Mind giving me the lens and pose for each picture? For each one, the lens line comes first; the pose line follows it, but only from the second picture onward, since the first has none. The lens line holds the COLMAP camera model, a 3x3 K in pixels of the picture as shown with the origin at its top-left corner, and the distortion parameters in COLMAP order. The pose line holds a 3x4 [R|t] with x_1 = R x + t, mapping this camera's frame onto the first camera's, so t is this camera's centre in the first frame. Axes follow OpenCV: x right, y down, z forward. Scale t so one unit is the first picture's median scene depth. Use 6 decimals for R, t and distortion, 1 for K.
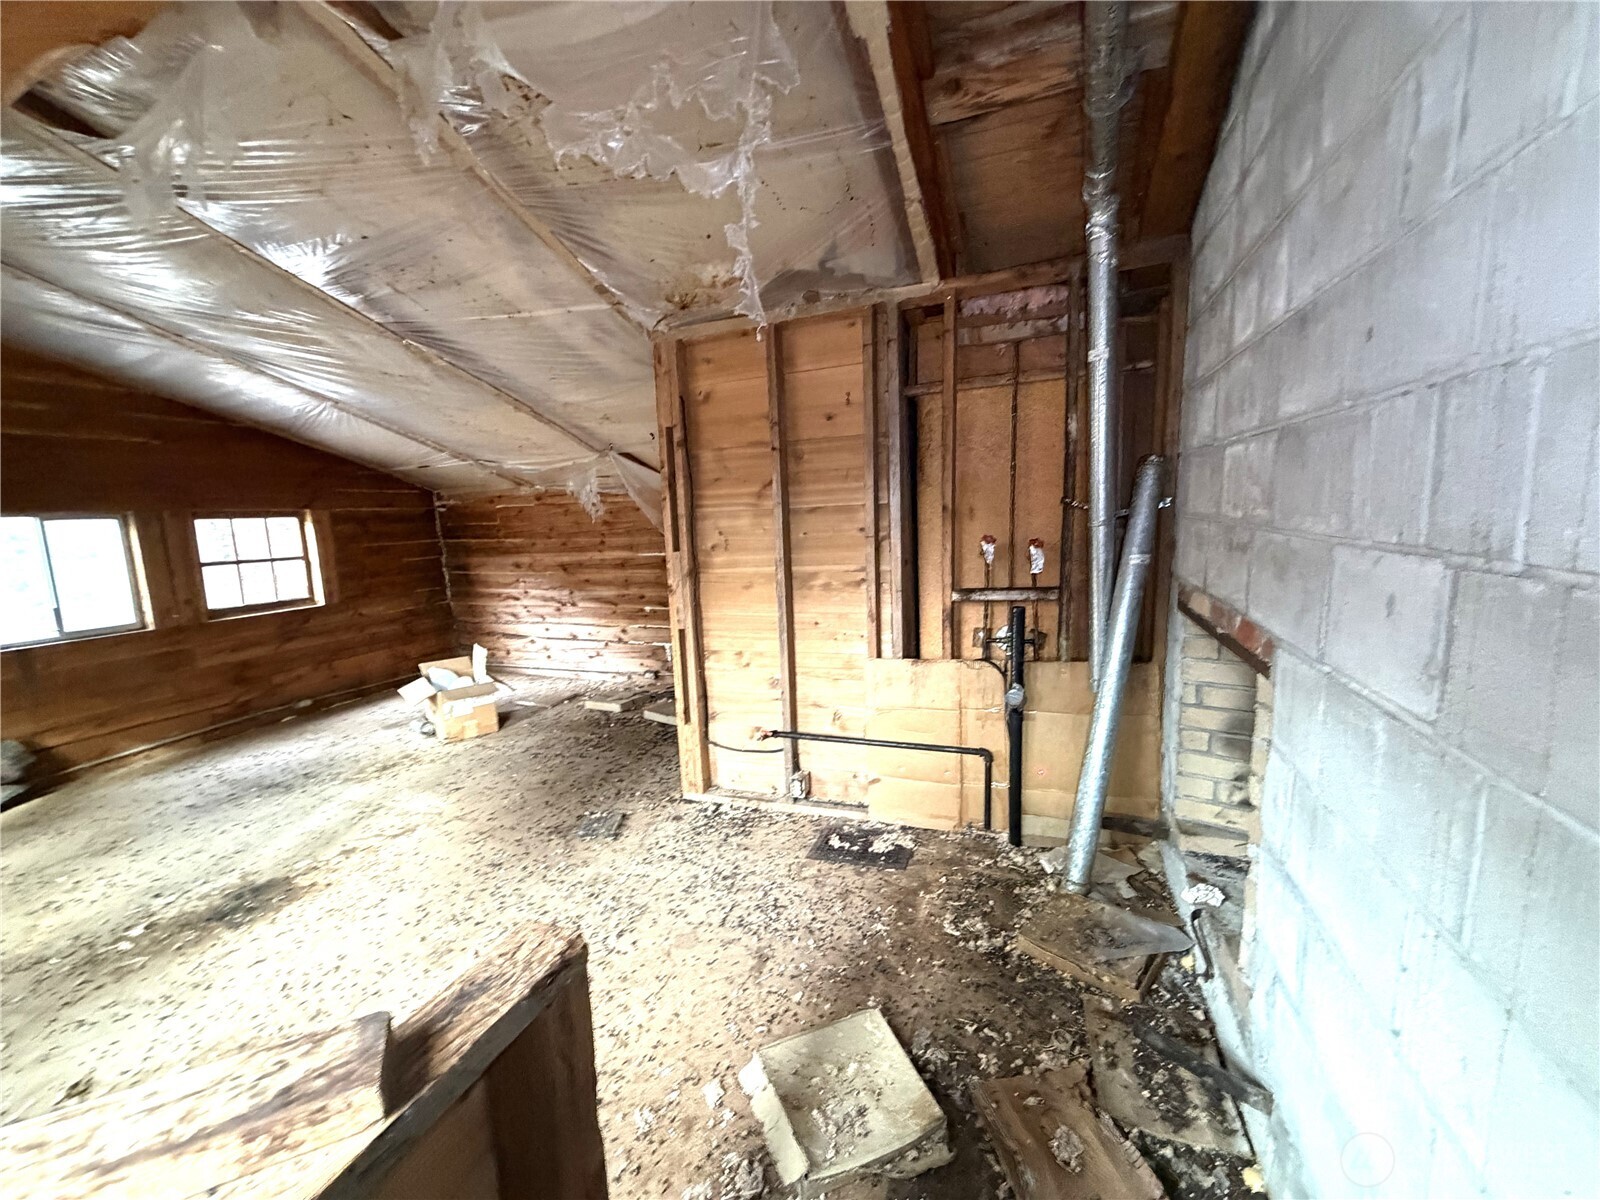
lens RADIAL K [[638.5, 0, 795.1], [0, 638.5, 594.5], [0, 0, 1]] dist [0.000603, 0.000087]
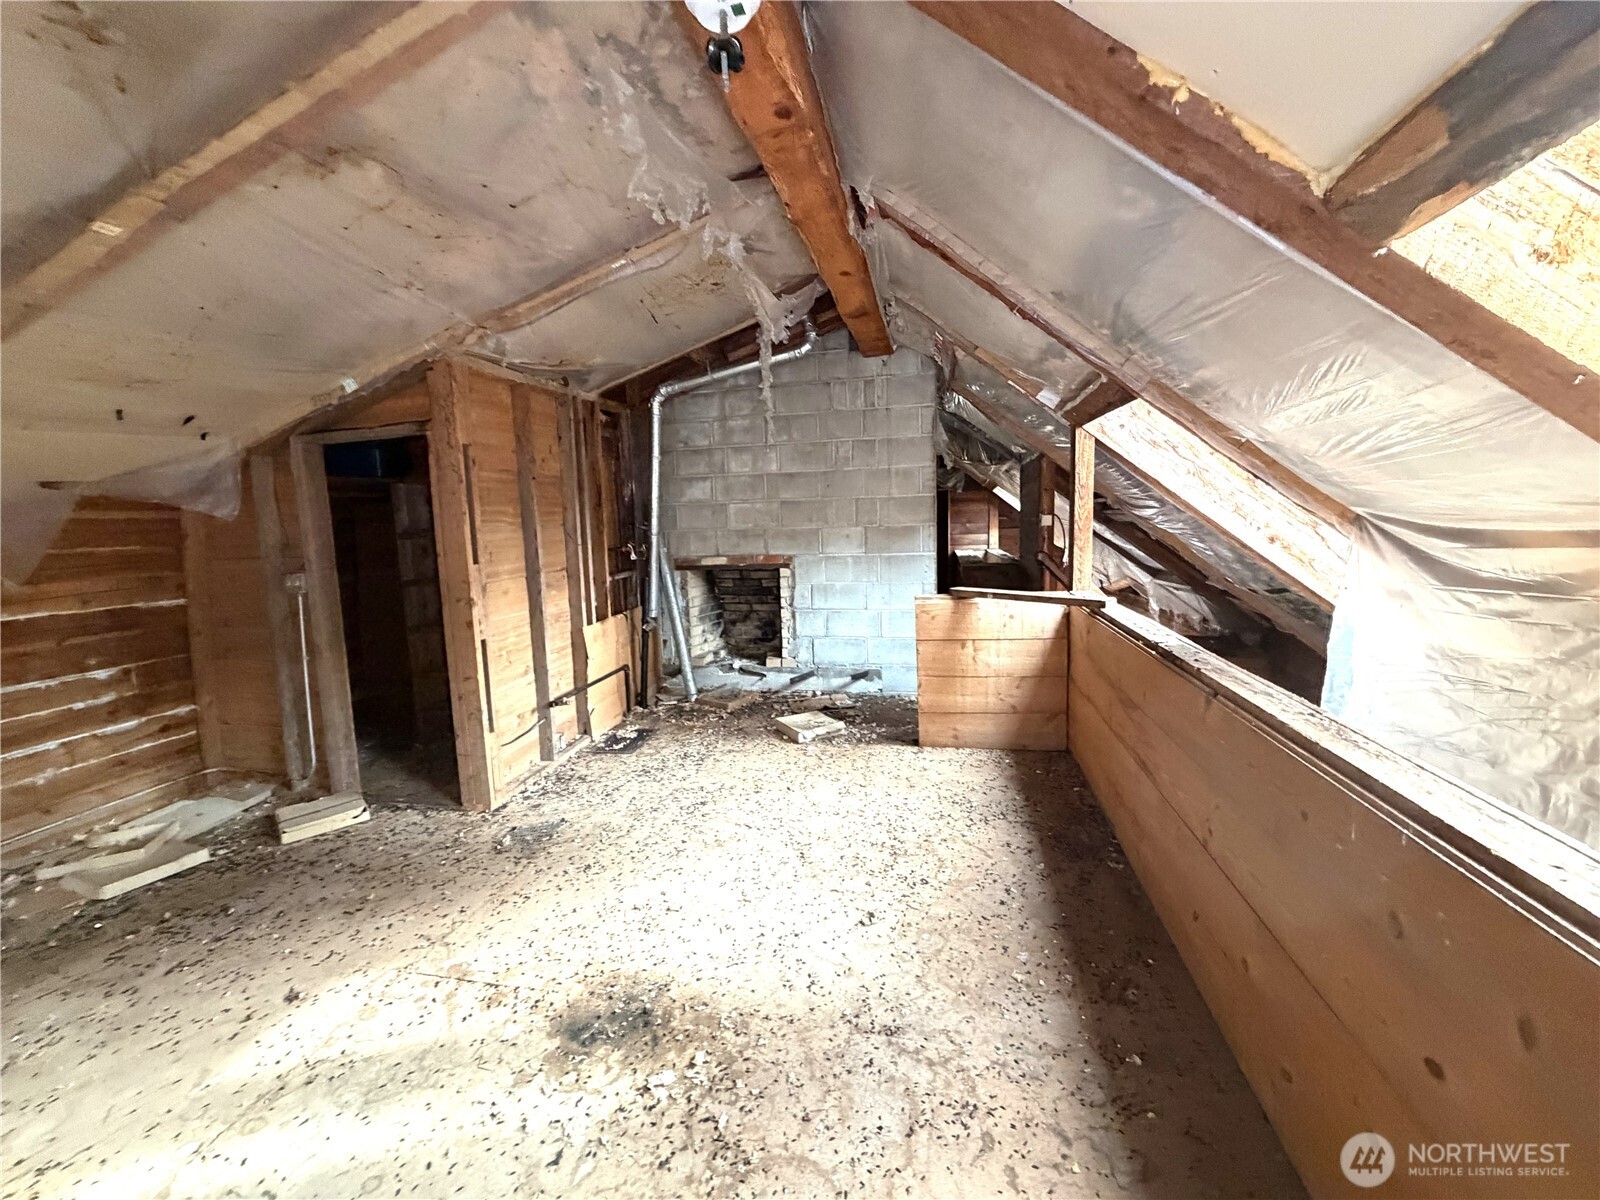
lens RADIAL K [[638.5, 0, 792.1], [0, 638.5, 595.4], [0, 0, 1]] dist [0.000603, 0.000087]
pose [[-0.137556, -0.074613, 0.987680, -1.446577], [0.173507, 0.979925, 0.098192, -0.034643], [-0.975179, 0.184876, -0.121849, 0.722402]]
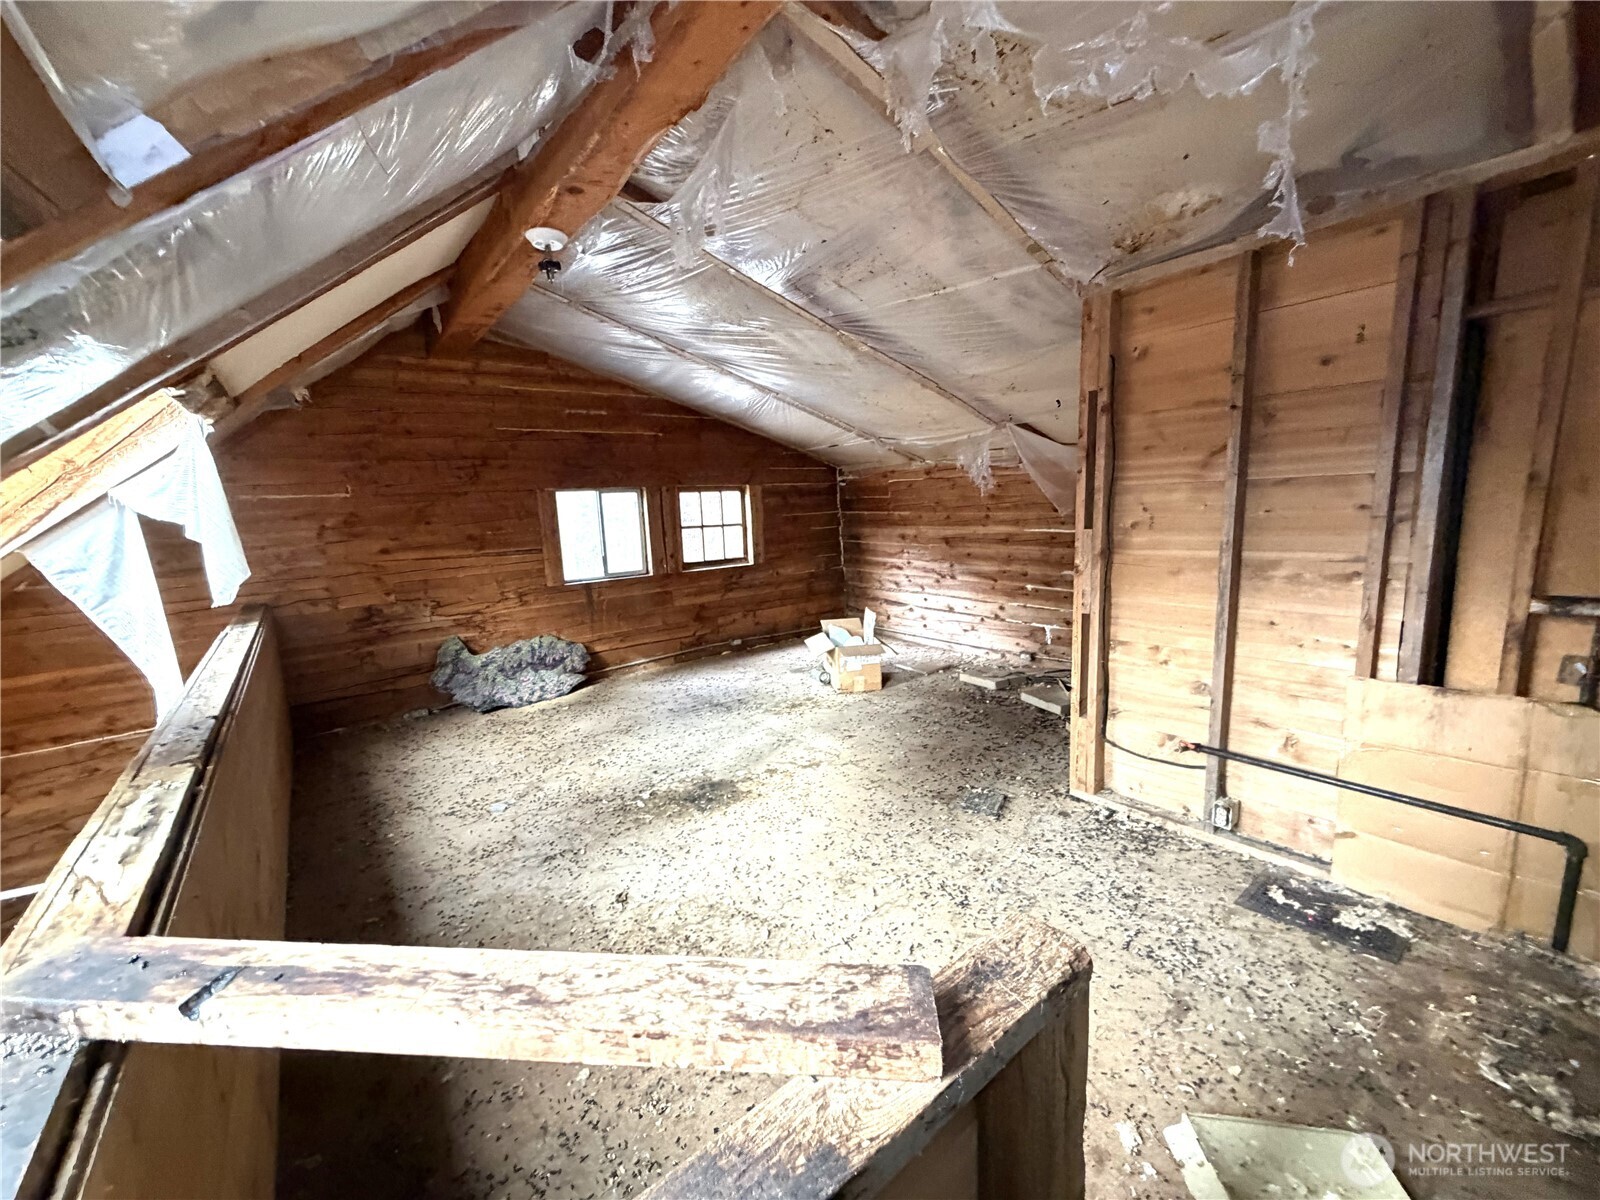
lens RADIAL K [[638.5, 0, 796.1], [0, 638.5, 594.4], [0, 0, 1]] dist [0.000603, 0.000087]
pose [[0.854291, 0.082633, -0.513184, -0.075029], [-0.061790, 0.996427, 0.057585, -0.000904], [0.516109, -0.017485, 0.856345, 0.001158]]
